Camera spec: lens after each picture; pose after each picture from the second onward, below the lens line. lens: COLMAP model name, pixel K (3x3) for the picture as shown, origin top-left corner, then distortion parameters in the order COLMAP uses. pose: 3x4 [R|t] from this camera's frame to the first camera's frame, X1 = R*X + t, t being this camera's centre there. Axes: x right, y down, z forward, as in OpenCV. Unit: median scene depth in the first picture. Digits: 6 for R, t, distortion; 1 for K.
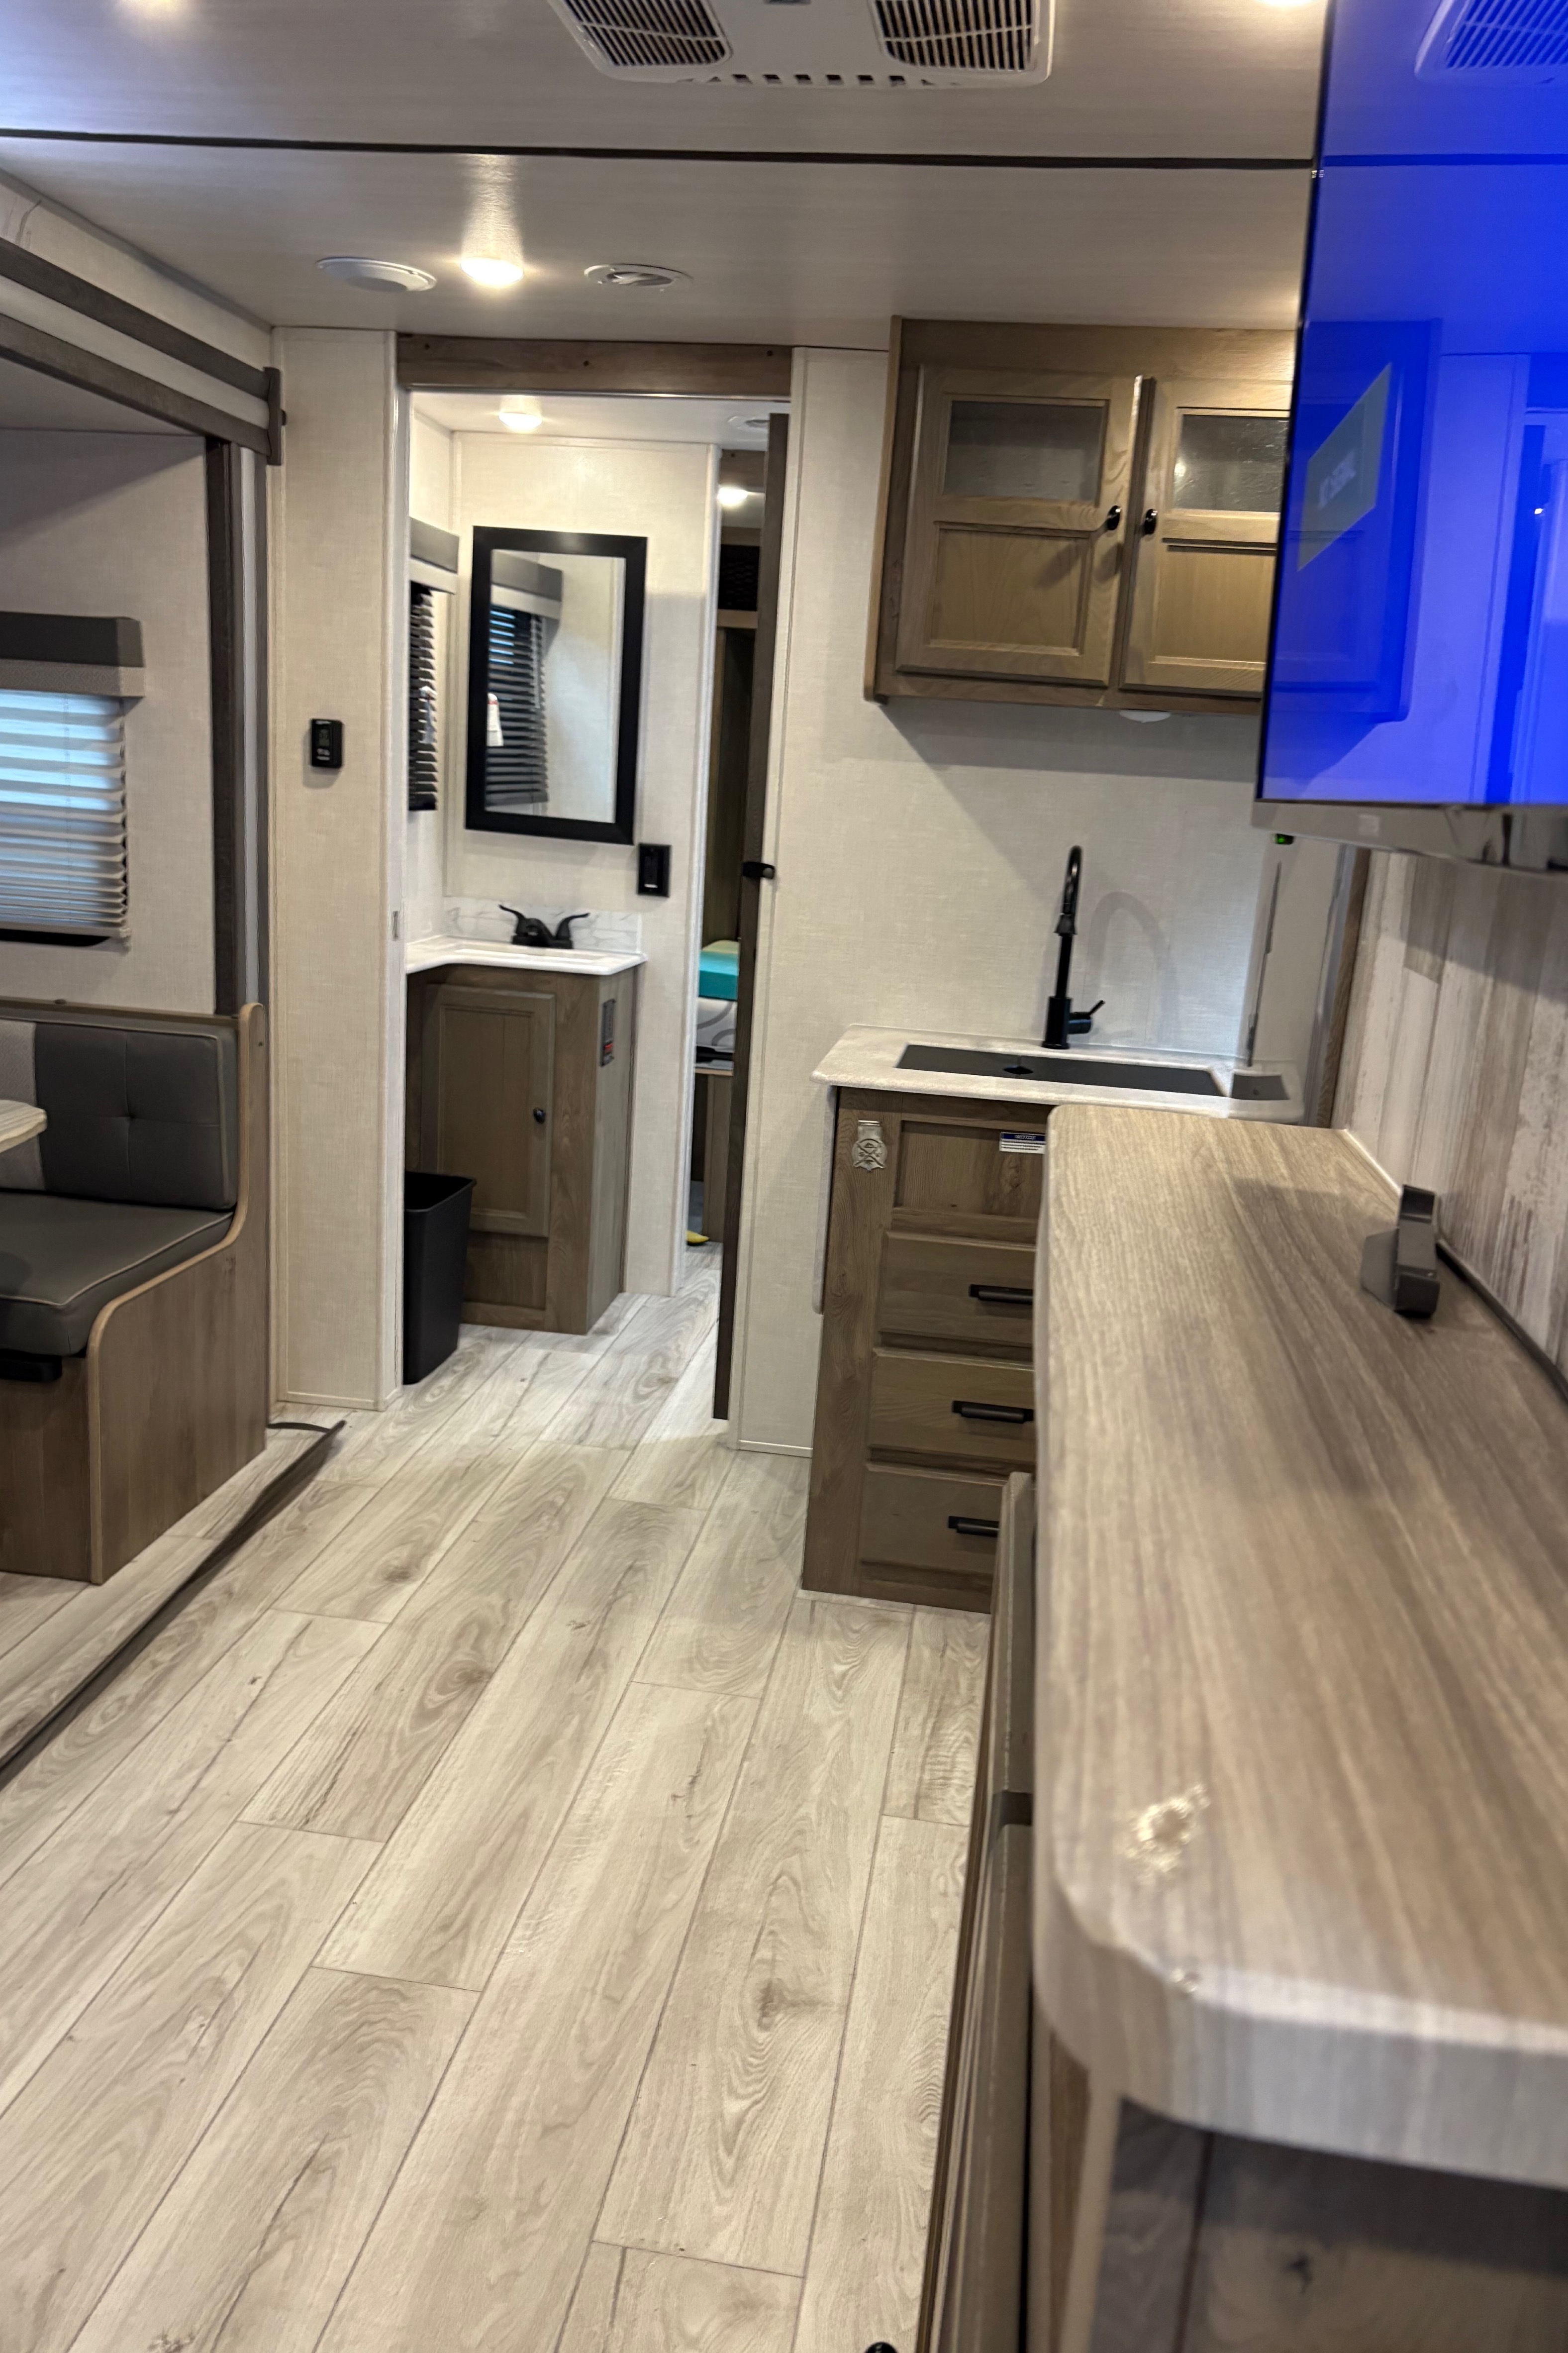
lens RADIAL K [[1781.4, 0, 801.1], [0, 1781.4, 1189.2], [0, 0, 1]] dist [0.036663, -0.034975]
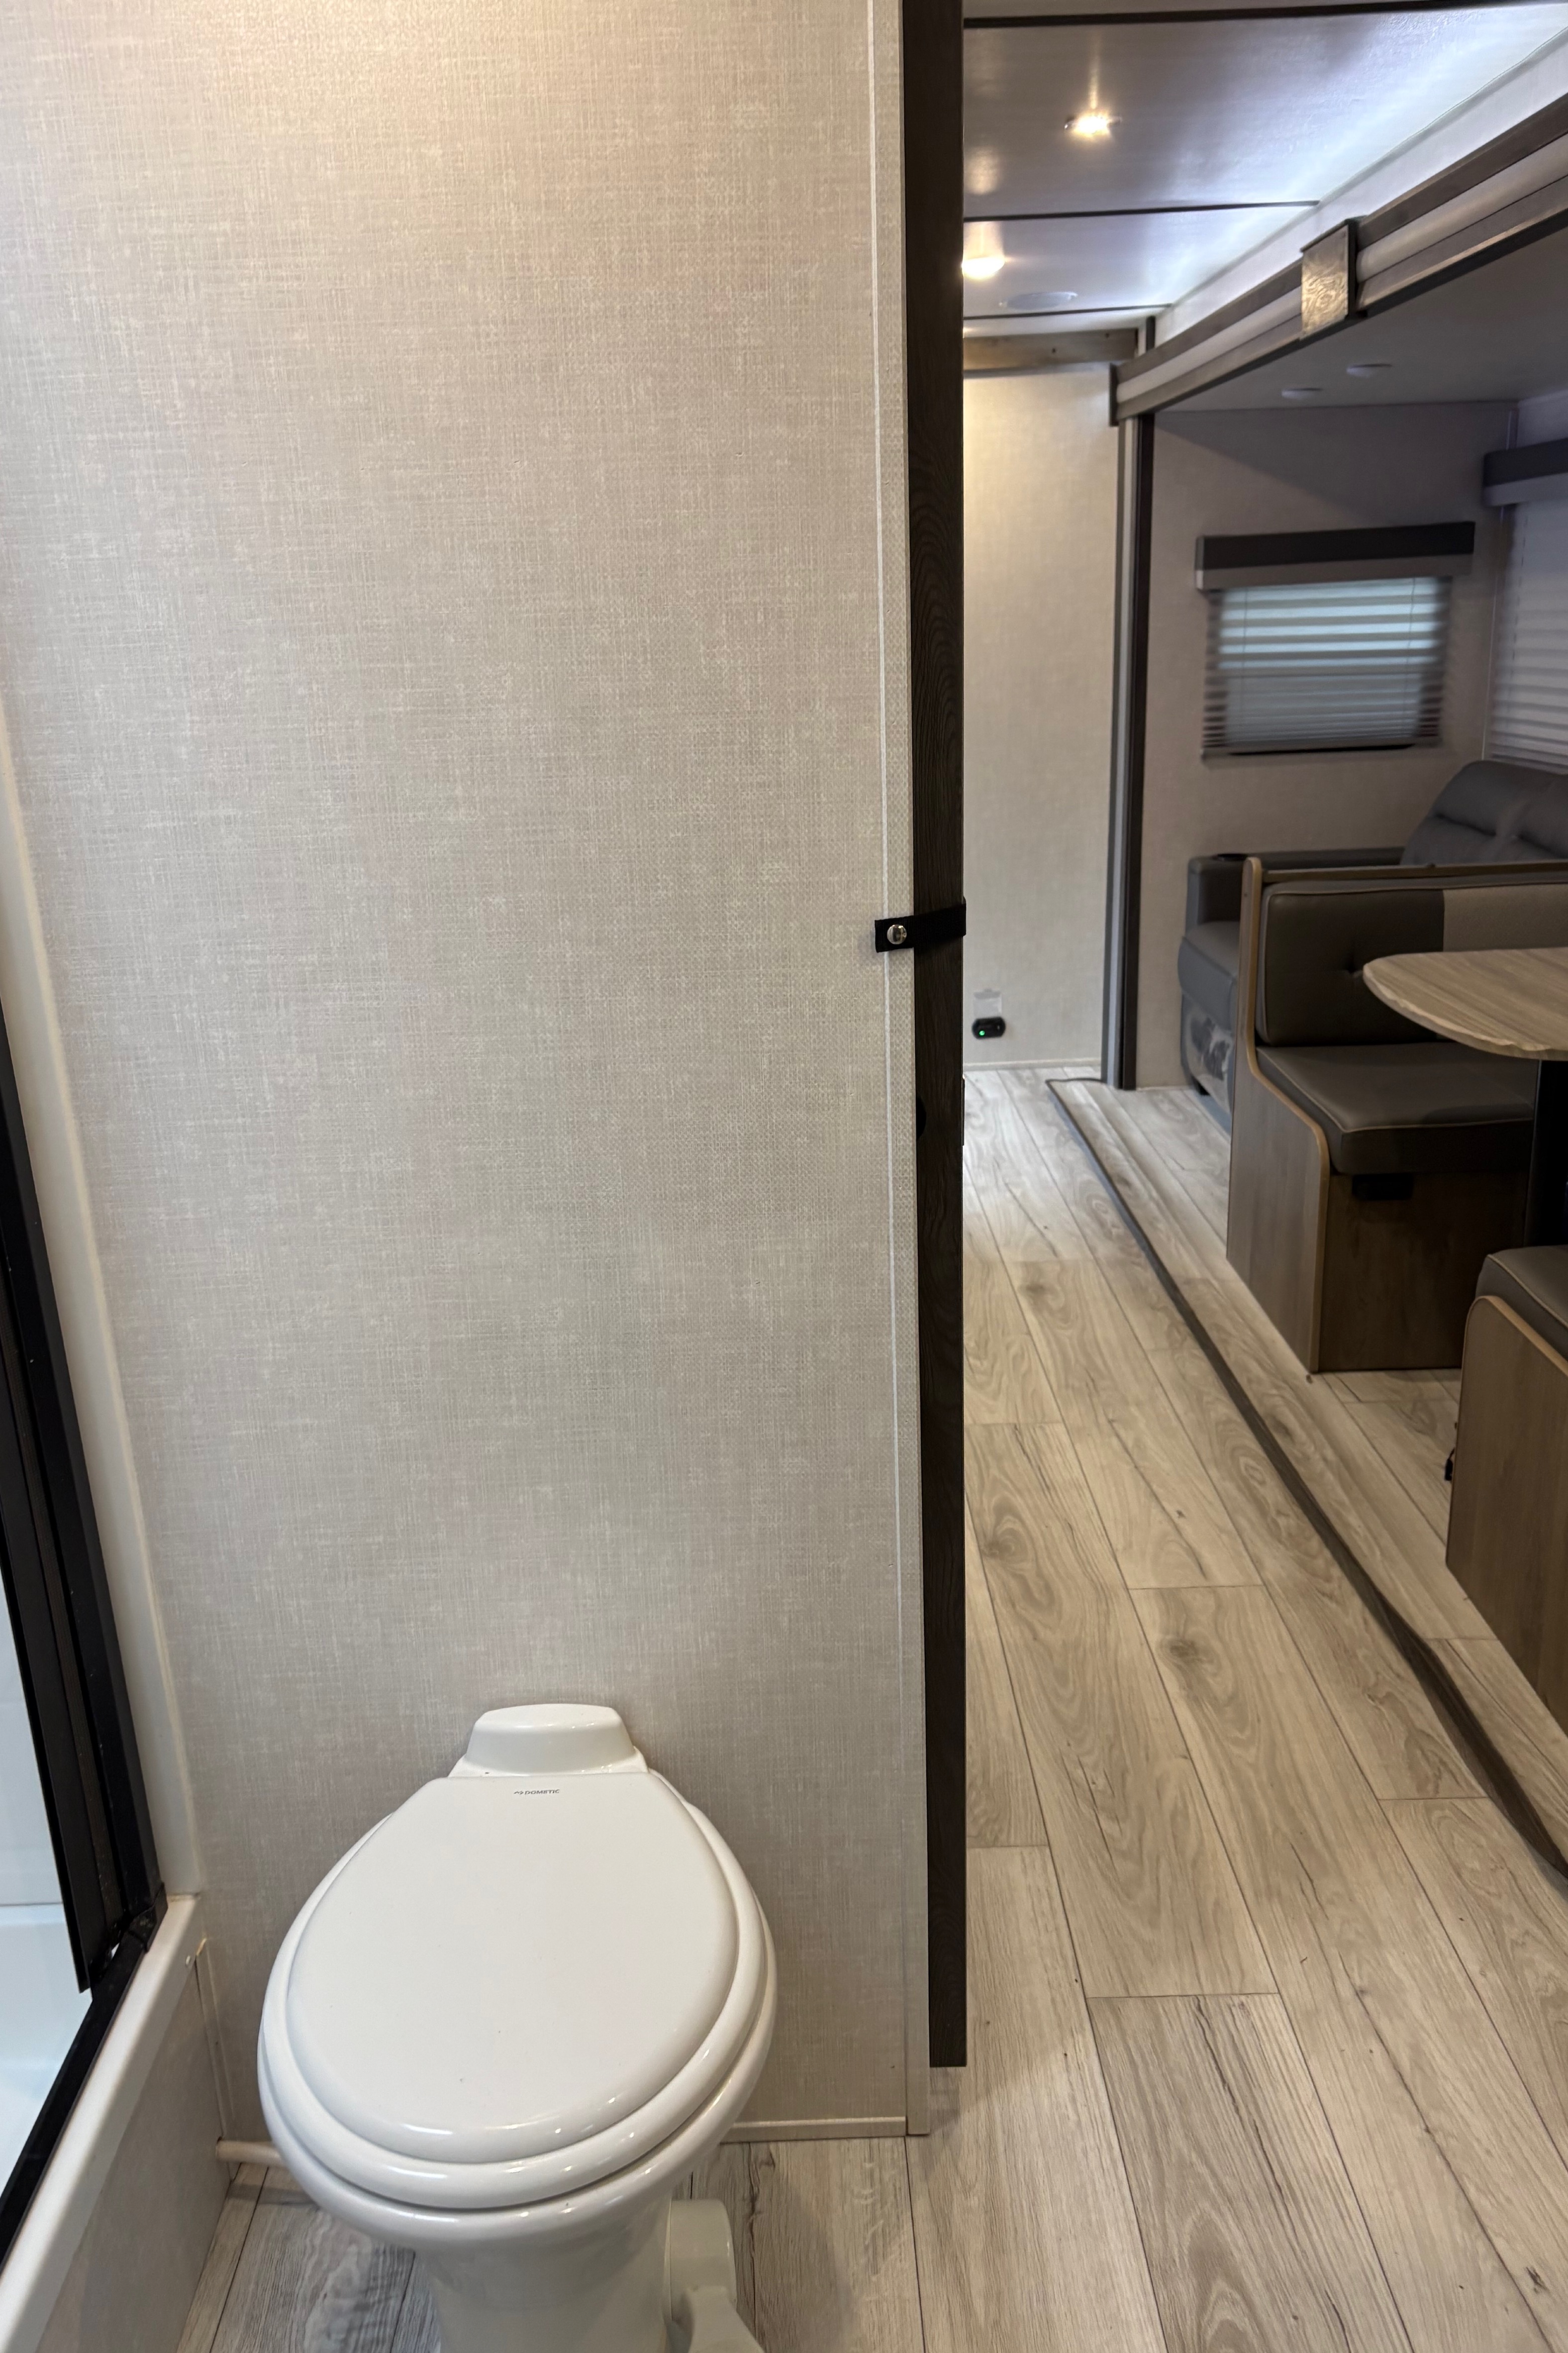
lens RADIAL K [[1781.4, 0, 768.1], [0, 1781.4, 1171.7], [0, 0, 1]] dist [0.036663, -0.034975]
pose [[-0.989268, 0.013448, -0.145492, 0.086939], [-0.062250, 0.862069, 0.502954, -0.395881], [0.132188, 0.506613, -0.851980, 1.637133]]
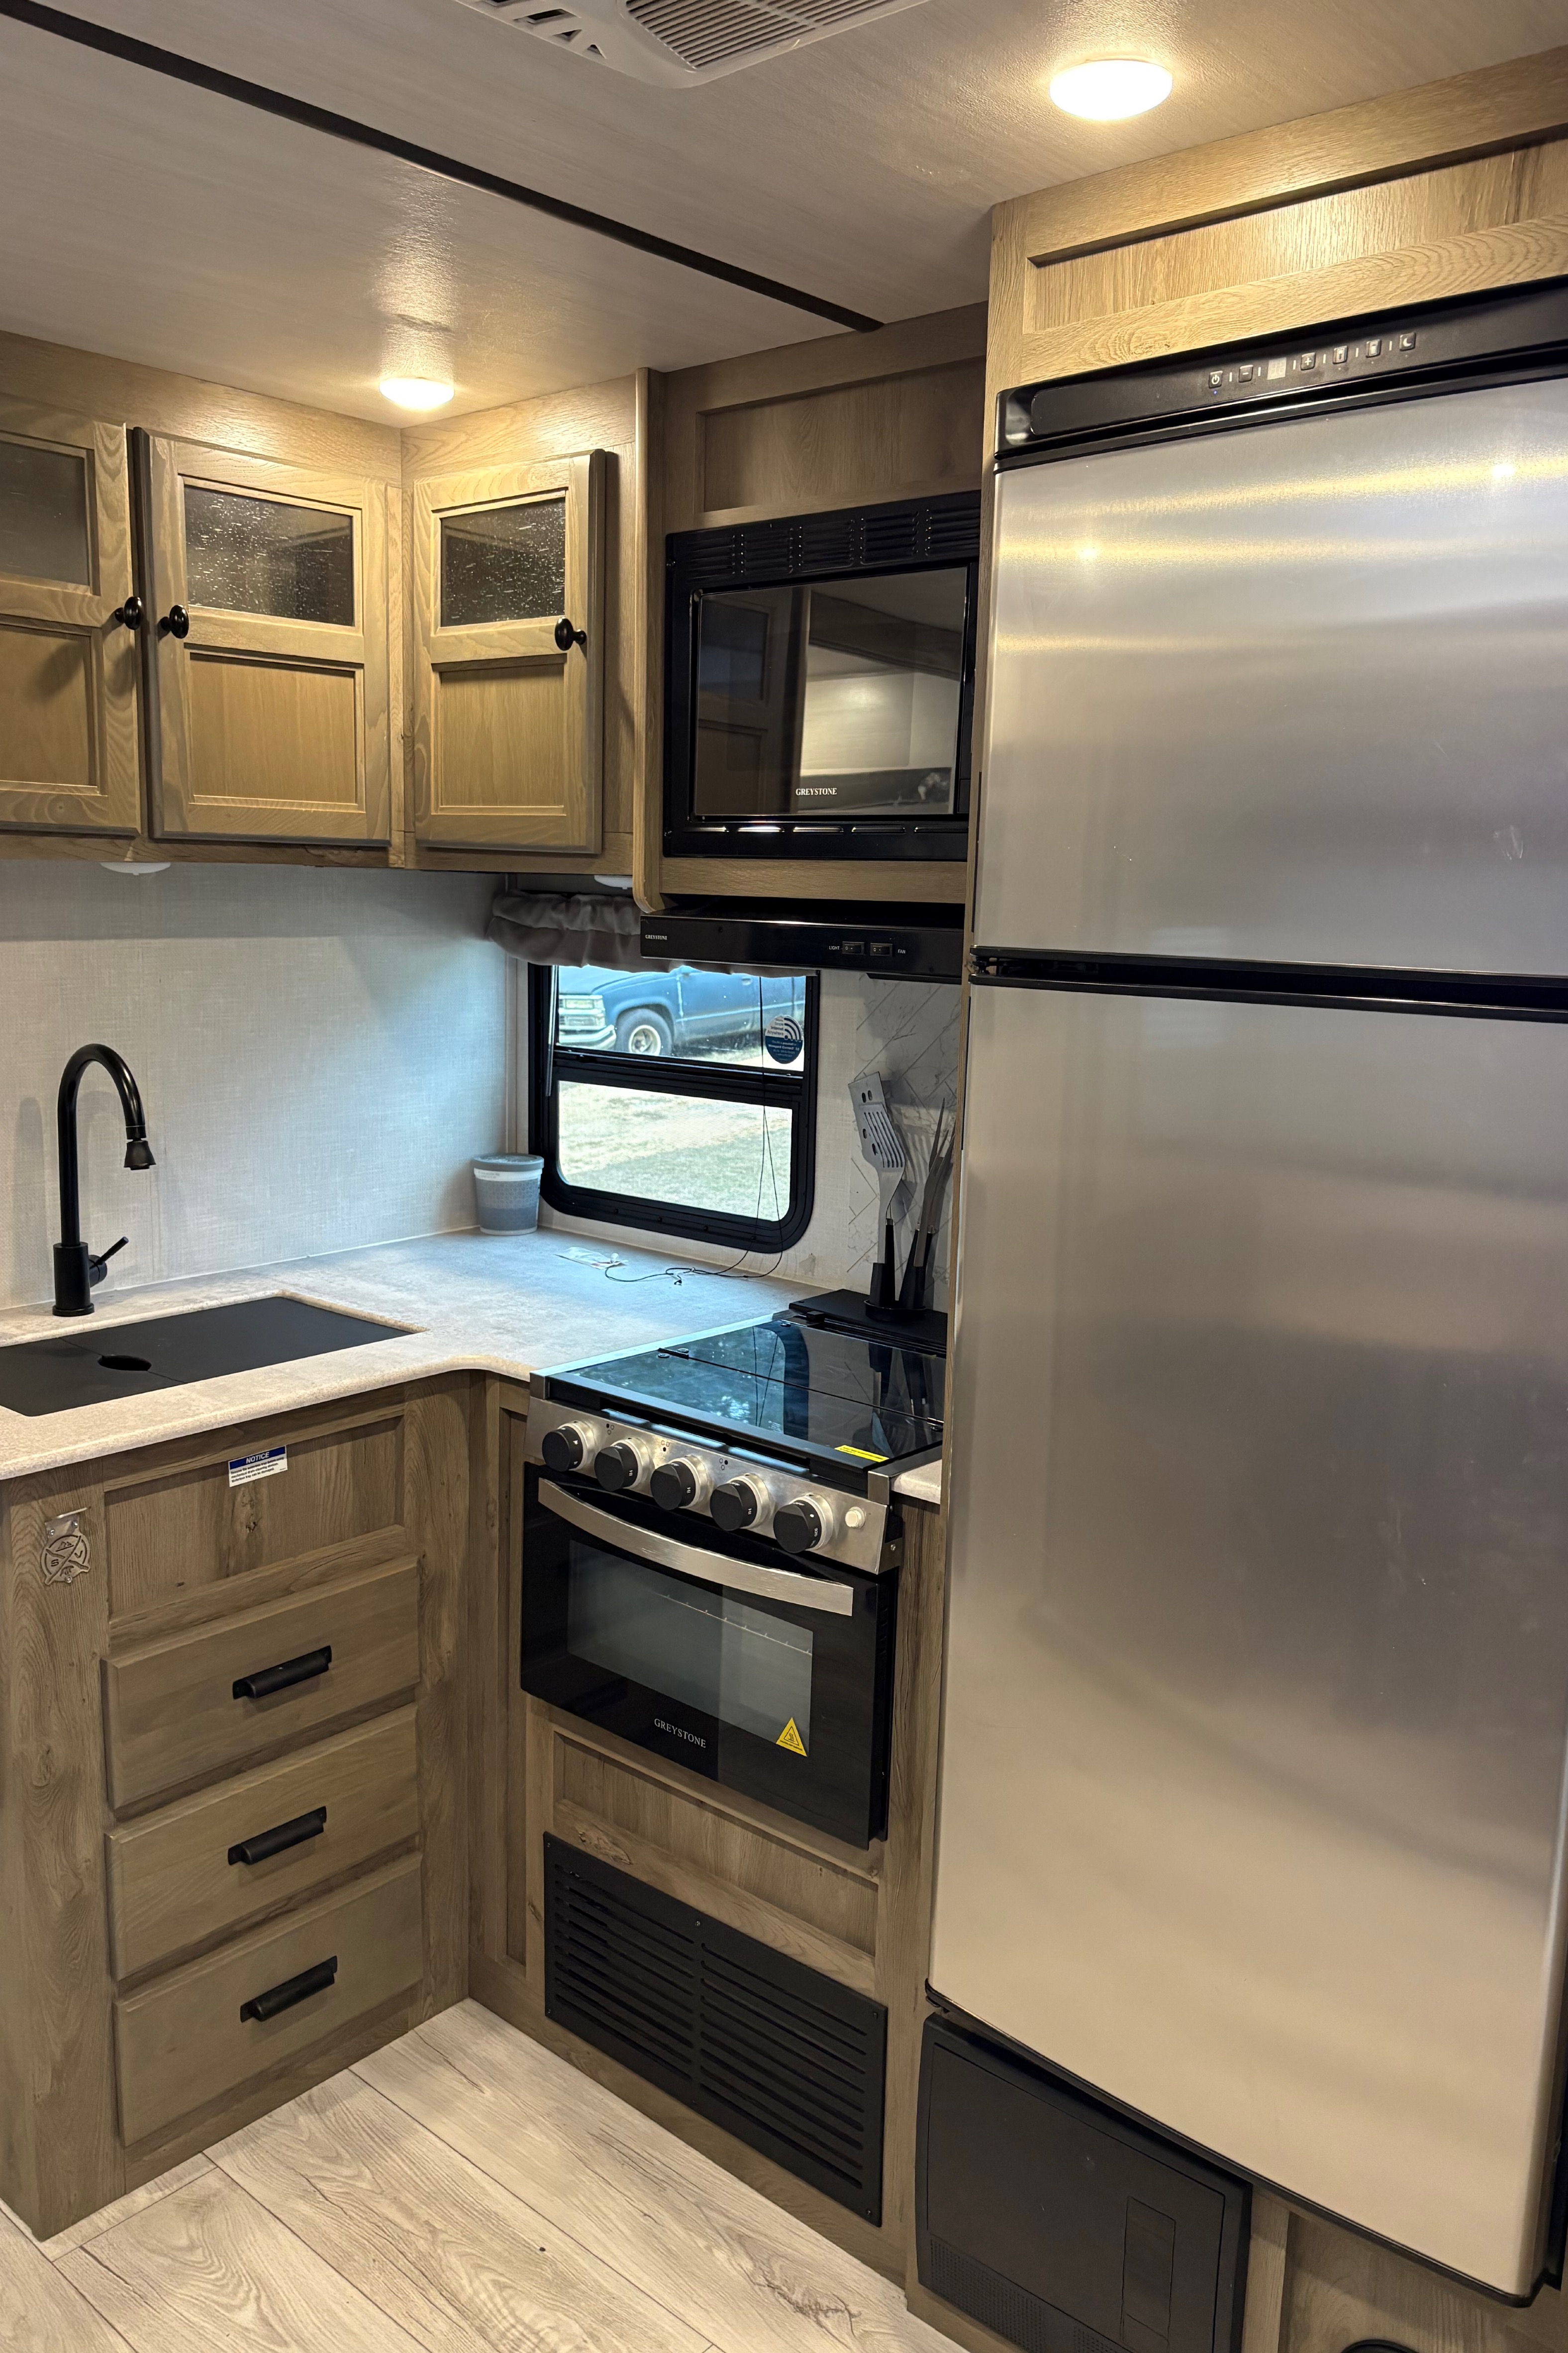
lens RADIAL K [[1781.4, 0, 792.3], [0, 1781.4, 1171.4], [0, 0, 1]] dist [0.036663, -0.034975]
pose [[0.555419, -0.189271, 0.809745, -0.317464], [0.208245, 0.974384, 0.084915, -0.157516], [-0.805074, 0.121462, 0.580606, 0.381767]]
